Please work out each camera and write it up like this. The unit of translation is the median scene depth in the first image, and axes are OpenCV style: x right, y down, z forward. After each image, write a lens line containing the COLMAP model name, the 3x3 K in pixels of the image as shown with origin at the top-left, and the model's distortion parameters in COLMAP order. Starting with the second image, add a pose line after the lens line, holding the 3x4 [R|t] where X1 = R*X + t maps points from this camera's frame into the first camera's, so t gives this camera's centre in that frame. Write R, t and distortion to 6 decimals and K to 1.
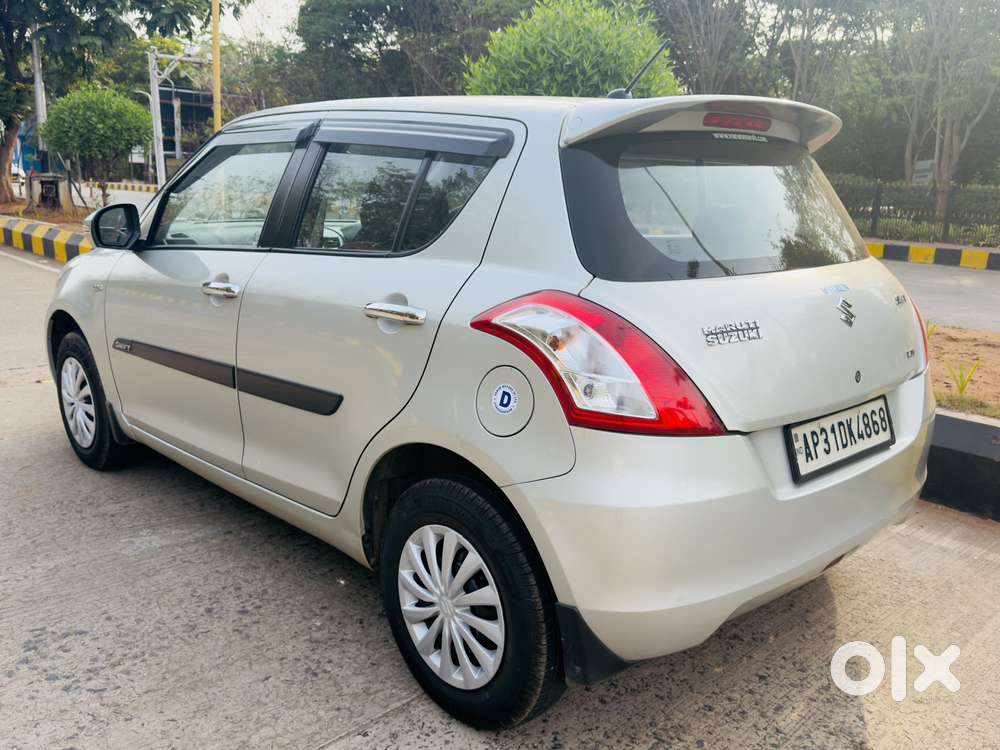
lens RADIAL K [[864.5, 0, 500.0], [0, 864.5, 375.0], [0, 0, 1]] dist [0.137434, -0.243417]
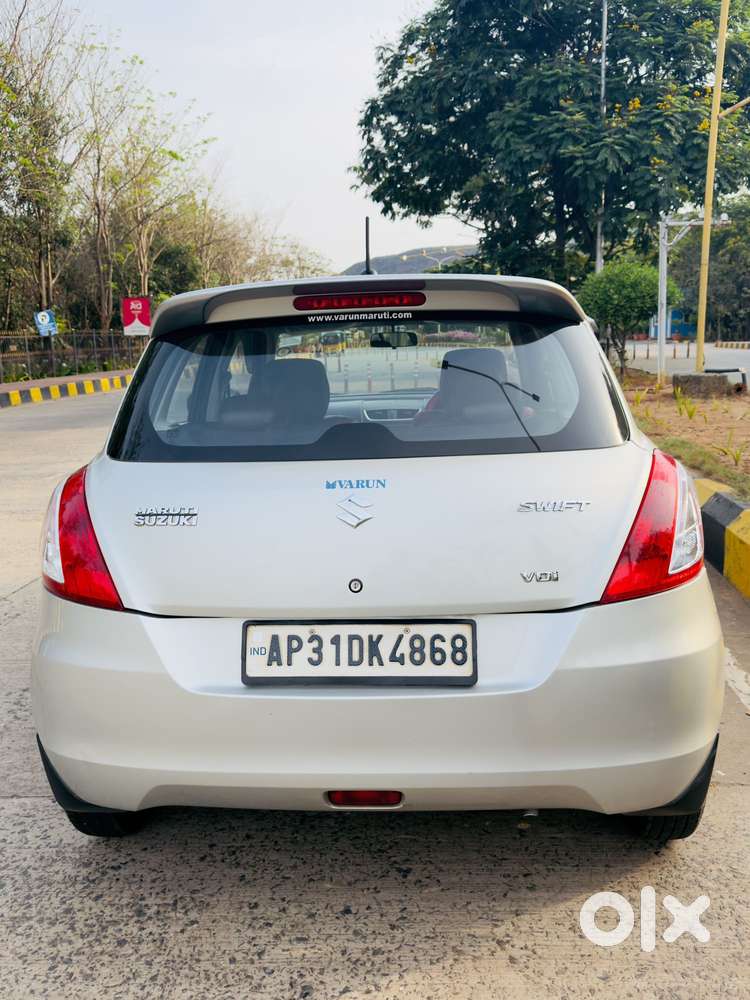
lens RADIAL K [[864.5, 0, 398.7], [0, 864.5, 498.4], [0, 0, 1]] dist [0.137434, -0.243417]
pose [[0.676821, 0.089729, -0.730658, 1.005667], [-0.115105, 0.993235, 0.015351, -0.097856], [0.727093, 0.073713, 0.682571, 0.412814]]
